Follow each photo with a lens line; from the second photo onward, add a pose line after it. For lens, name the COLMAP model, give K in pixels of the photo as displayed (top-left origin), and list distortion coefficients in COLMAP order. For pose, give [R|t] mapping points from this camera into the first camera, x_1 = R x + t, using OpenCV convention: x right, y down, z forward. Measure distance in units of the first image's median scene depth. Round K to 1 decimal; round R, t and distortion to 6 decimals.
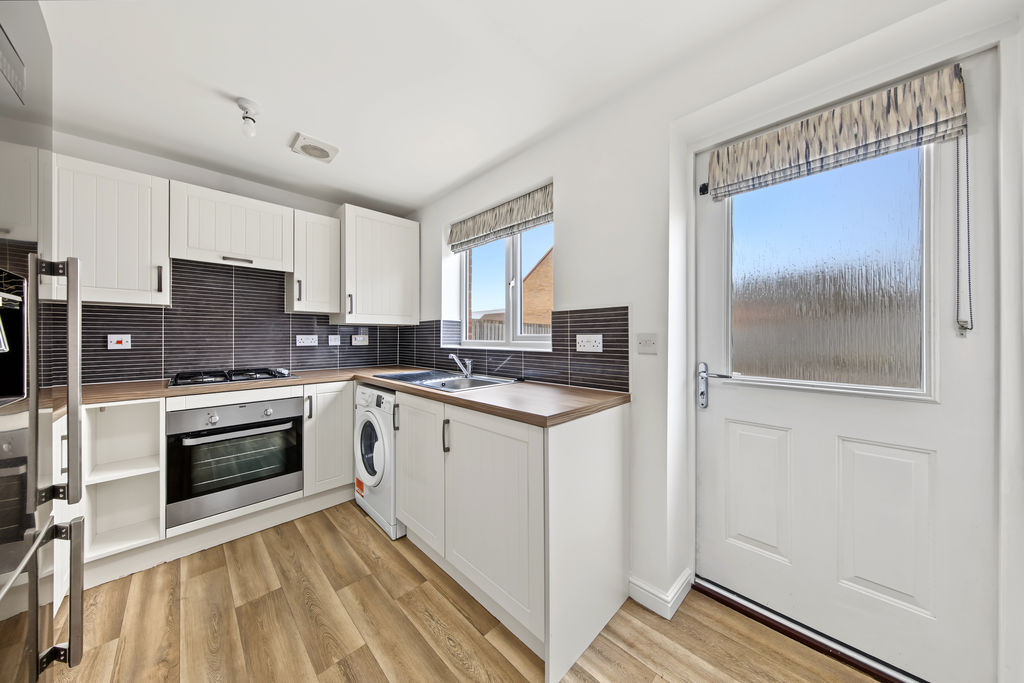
lens RADIAL K [[326.8, 0, 519.0], [0, 326.8, 335.1], [0, 0, 1]] dist [0.004376, -0.000761]
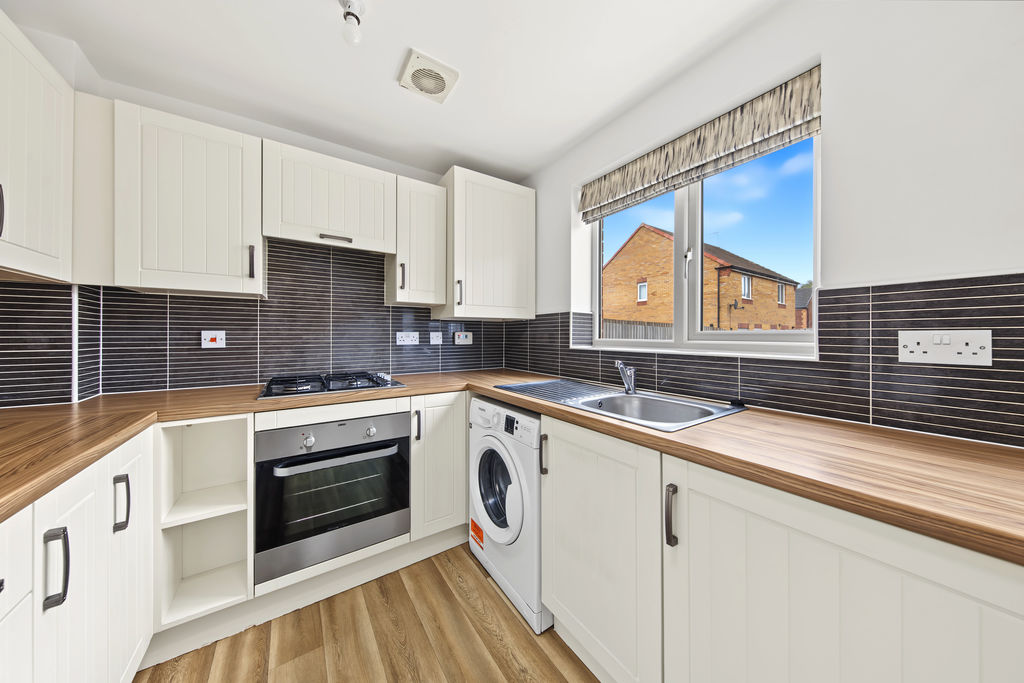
lens RADIAL K [[326.8, 0, 519.7], [0, 326.8, 333.9], [0, 0, 1]] dist [0.004376, -0.000761]
pose [[0.982233, 0.002025, -0.187656, -0.284410], [-0.001616, 0.999996, 0.002332, 0.003403], [0.187660, -0.001987, 0.982232, 0.318990]]
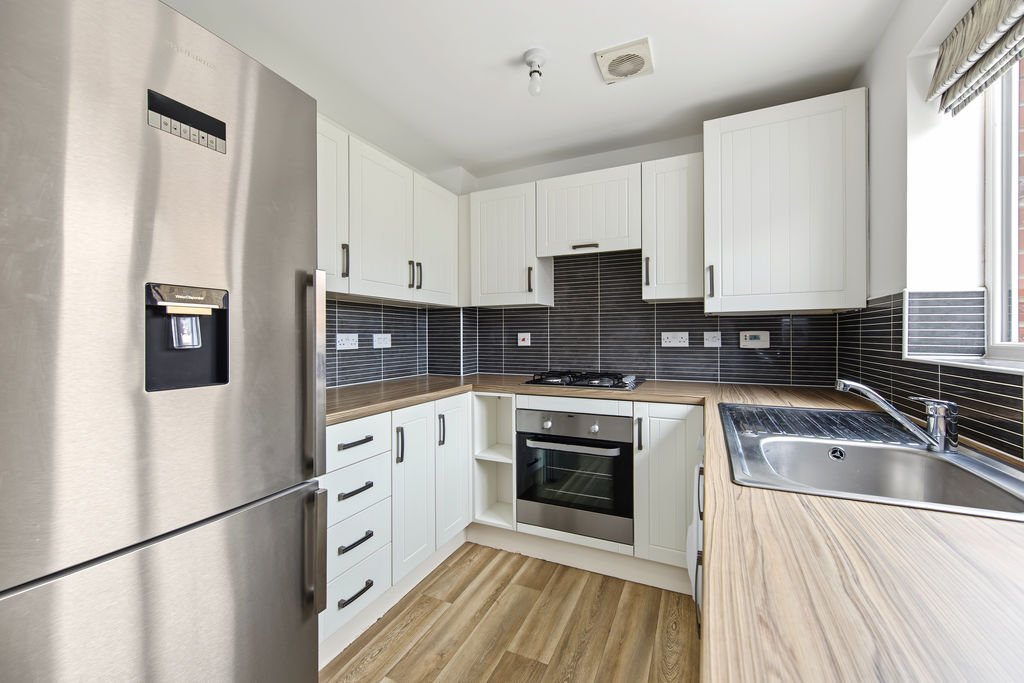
lens RADIAL K [[411.2, 0, 513.6], [0, 411.2, 335.7], [0, 0, 1]] dist [0.001850, 0.000198]
pose [[0.335056, 0.000112, -0.942198, 0.116475], [0.008475, 0.999959, 0.003132, 0.003012], [0.942160, -0.009035, 0.335041, 0.489030]]
